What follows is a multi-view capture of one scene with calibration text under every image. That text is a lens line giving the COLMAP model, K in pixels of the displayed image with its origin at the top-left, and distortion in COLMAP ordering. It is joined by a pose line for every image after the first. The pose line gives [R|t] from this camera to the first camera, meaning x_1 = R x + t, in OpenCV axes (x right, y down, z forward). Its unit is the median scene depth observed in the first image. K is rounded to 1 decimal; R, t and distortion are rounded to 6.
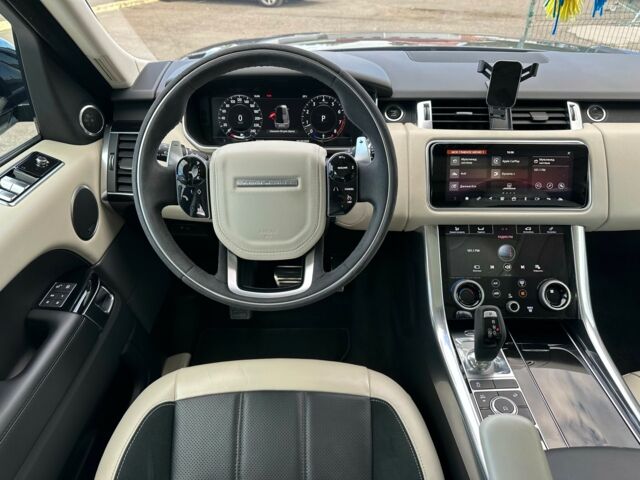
lens RADIAL K [[457.7, 0, 320.0], [0, 457.7, 240.0], [0, 0, 1]] dist [0.052909, -0.081360]
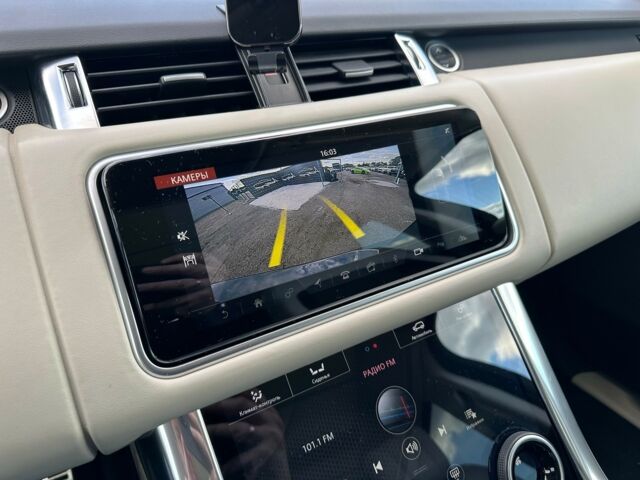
lens RADIAL K [[457.7, 0, 320.0], [0, 457.7, 240.0], [0, 0, 1]] dist [0.052909, -0.081360]
pose [[0.872925, -0.247897, 0.420177, 0.225763], [0.293073, 0.955010, -0.045426, -0.103636], [-0.390012, 0.162796, 0.906305, 0.657298]]
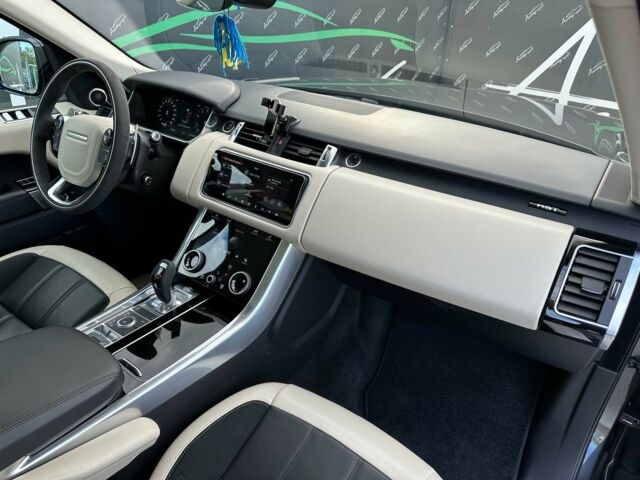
lens RADIAL K [[448.3, 0, 320.0], [0, 448.3, 240.0], [0, 0, 1]] dist [0.112883, -0.169158]
pose [[0.805236, 0.308635, -0.506299, 1.221560], [-0.346213, 0.937918, 0.021117, -0.088727], [0.481385, 0.158283, 0.862100, 0.030839]]
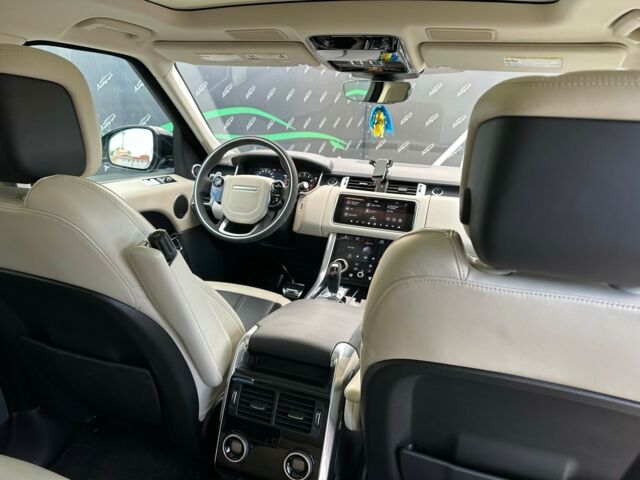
lens RADIAL K [[457.7, 0, 320.0], [0, 457.7, 240.0], [0, 0, 1]] dist [0.052909, -0.081360]
pose [[0.945664, 0.128986, -0.298466, 0.768360], [-0.214704, 0.937076, -0.275301, 0.537790], [0.244175, 0.324424, 0.913853, -0.765688]]
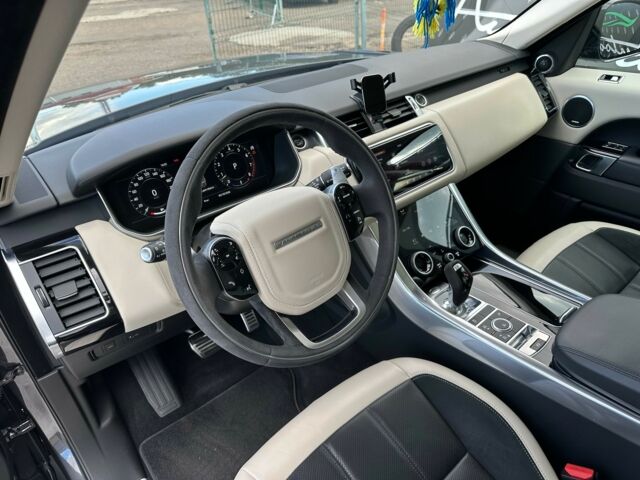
lens RADIAL K [[448.3, 0, 320.0], [0, 448.3, 240.0], [0, 0, 1]] dist [0.112883, -0.169158]
pose [[0.772405, -0.381147, 0.508052, -0.454769], [0.398585, 0.913682, 0.079476, -0.134652], [-0.494490, 0.141114, 0.857652, 0.095556]]
